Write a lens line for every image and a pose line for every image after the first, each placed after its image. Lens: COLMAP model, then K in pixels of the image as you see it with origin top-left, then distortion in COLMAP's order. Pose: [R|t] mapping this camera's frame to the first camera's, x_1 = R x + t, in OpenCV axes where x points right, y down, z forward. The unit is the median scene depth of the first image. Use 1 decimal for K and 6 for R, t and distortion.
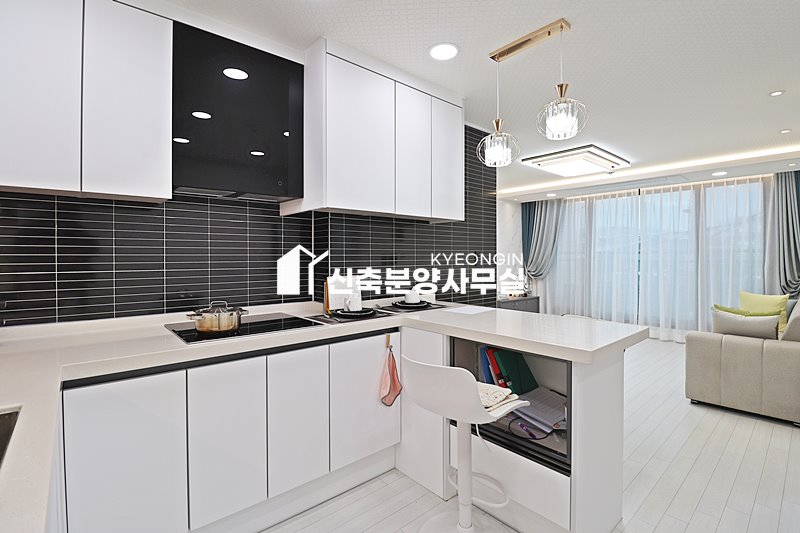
lens RADIAL K [[369.4, 0, 399.3], [0, 369.4, 259.7], [0, 0, 1]] dist [-0.011609, -0.006622]
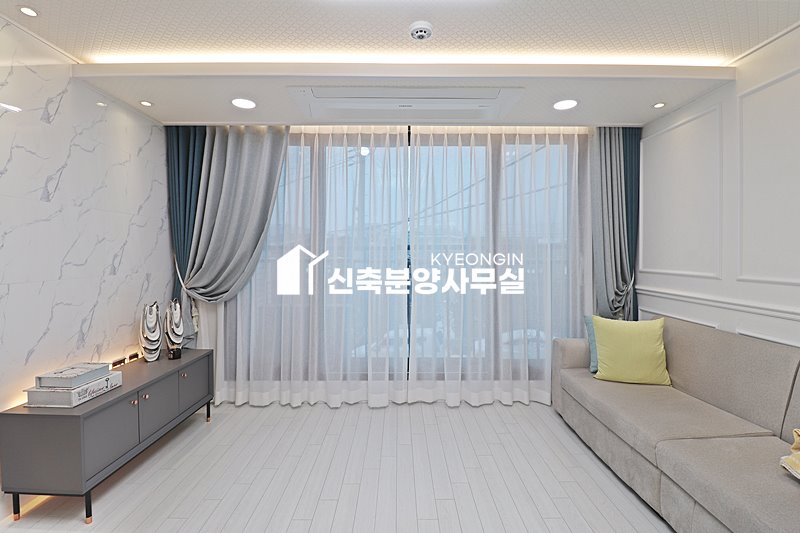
lens RADIAL K [[369.4, 0, 402.0], [0, 369.4, 258.2], [0, 0, 1]] dist [-0.011609, -0.006622]
pose [[0.642239, -0.012356, 0.766405, 0.243001], [0.004829, 0.999915, 0.012074, -0.011172], [-0.766489, -0.004054, 0.642244, 0.698866]]
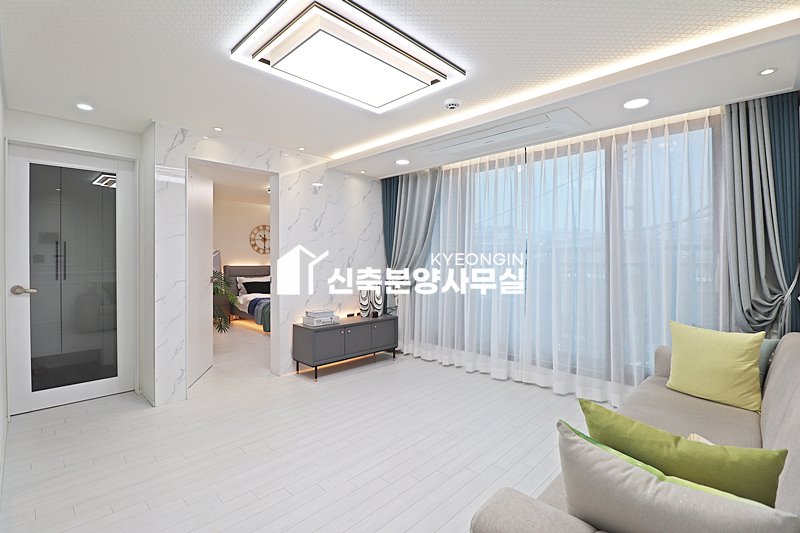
lens RADIAL K [[369.4, 0, 397.5], [0, 369.4, 260.2], [0, 0, 1]] dist [-0.011609, -0.006622]
pose [[0.996049, -0.002087, 0.088786, 0.397073], [0.002153, 0.999997, -0.000643, -0.002761], [-0.088784, 0.000832, 0.996051, 0.407130]]
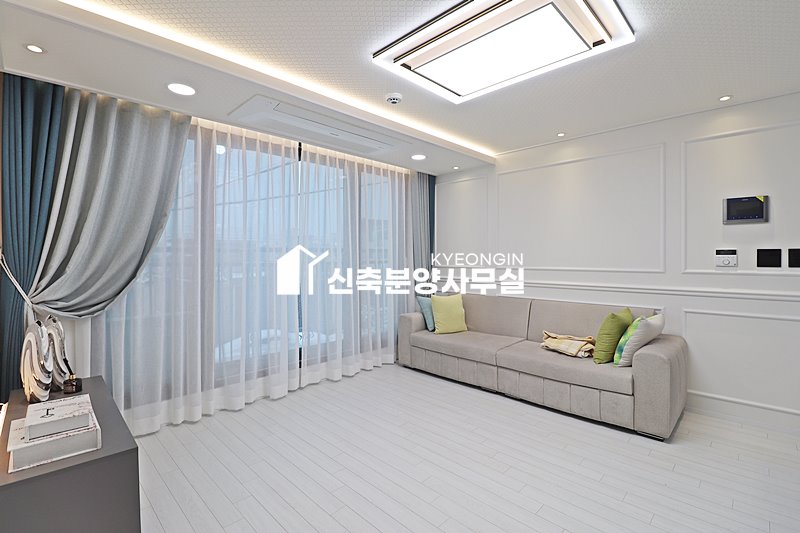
lens RADIAL K [[369.4, 0, 396.5], [0, 369.4, 262.6], [0, 0, 1]] dist [-0.011609, -0.006622]
pose [[-0.084226, -0.019087, 0.996264, 0.028571], [0.003757, 0.999803, 0.019473, -0.010797], [-0.996440, 0.005383, -0.084137, 0.945568]]
